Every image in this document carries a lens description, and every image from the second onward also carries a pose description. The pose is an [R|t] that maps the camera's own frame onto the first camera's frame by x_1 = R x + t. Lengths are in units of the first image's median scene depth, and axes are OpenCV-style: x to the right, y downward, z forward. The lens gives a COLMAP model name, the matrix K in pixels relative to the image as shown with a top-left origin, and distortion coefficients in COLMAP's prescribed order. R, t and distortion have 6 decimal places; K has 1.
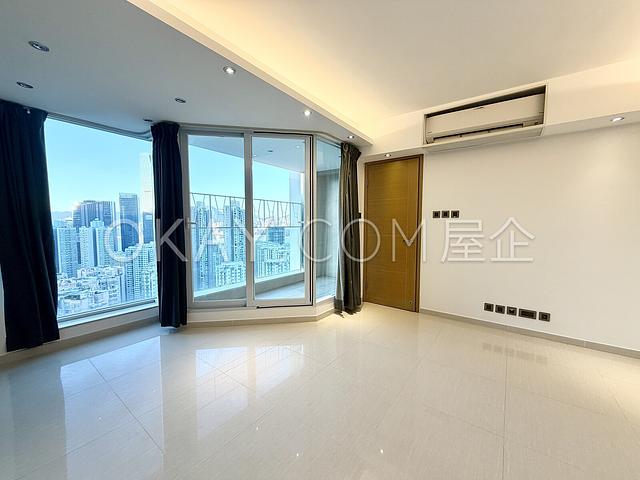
lens RADIAL K [[260.1, 0, 320.0], [0, 260.1, 240.0], [0, 0, 1]] dist [0.000479, -0.000006]
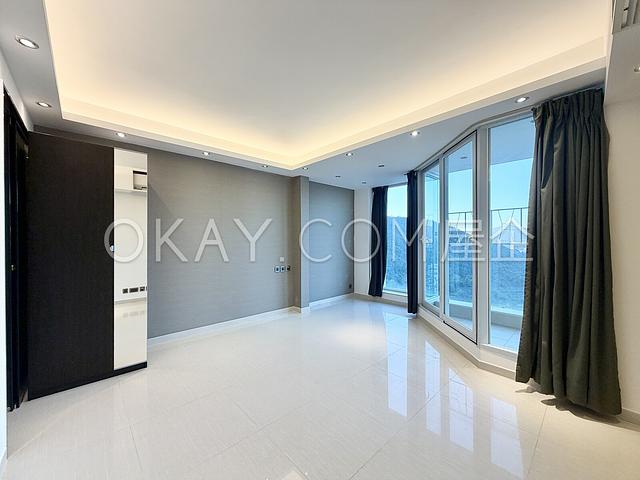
lens RADIAL K [[260.1, 0, 320.0], [0, 260.1, 240.0], [0, 0, 1]] dist [0.000479, -0.000006]
pose [[-0.174044, -0.003644, -0.984731, 1.052481], [-0.062595, 0.998012, 0.007370, -0.046426], [0.982746, 0.062922, -0.173926, 0.841427]]
